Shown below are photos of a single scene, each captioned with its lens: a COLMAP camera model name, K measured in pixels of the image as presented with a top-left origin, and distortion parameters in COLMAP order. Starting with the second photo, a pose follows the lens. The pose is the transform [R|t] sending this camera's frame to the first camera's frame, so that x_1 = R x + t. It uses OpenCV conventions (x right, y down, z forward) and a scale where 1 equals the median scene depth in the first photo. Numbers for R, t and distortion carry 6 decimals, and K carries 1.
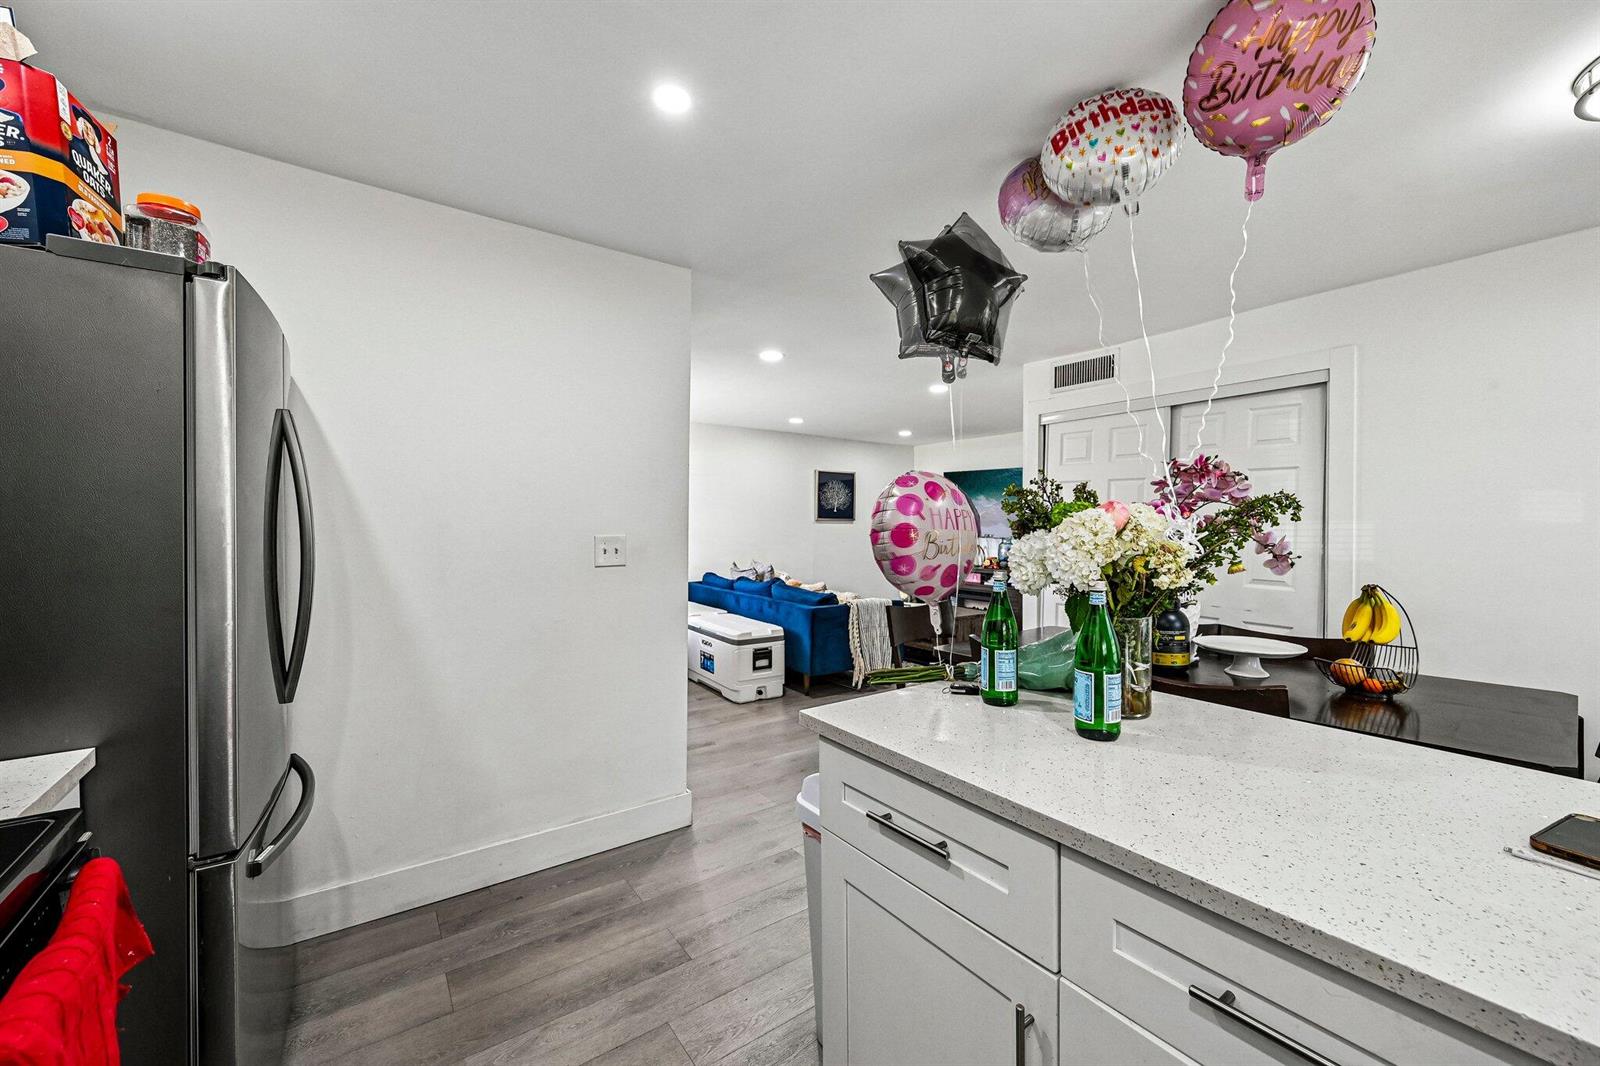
lens RADIAL K [[632.3, 0, 798.8], [0, 632.3, 527.9], [0, 0, 1]] dist [0.002460, 0.000571]
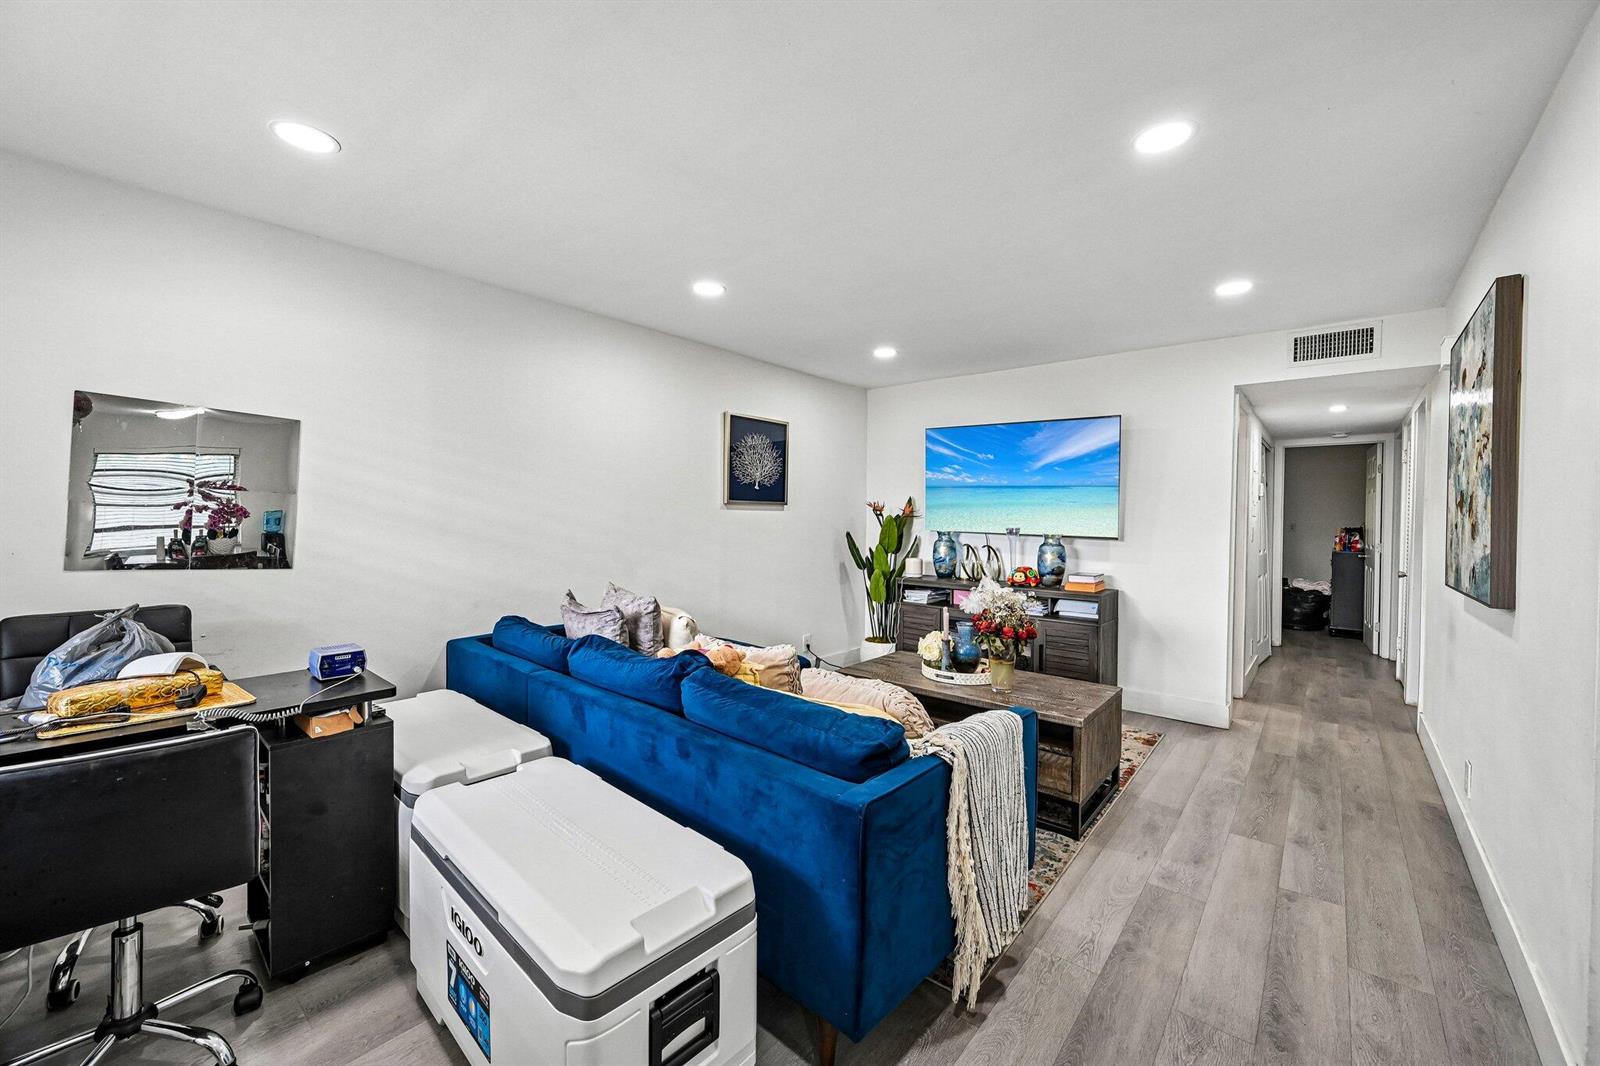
lens RADIAL K [[632.3, 0, 798.8], [0, 632.3, 527.9], [0, 0, 1]] dist [0.002460, 0.000571]
pose [[0.970194, -0.001052, 0.242326, -0.061236], [-0.002893, 0.999869, 0.015923, -0.000070], [-0.242311, -0.016150, 0.970064, 0.606076]]
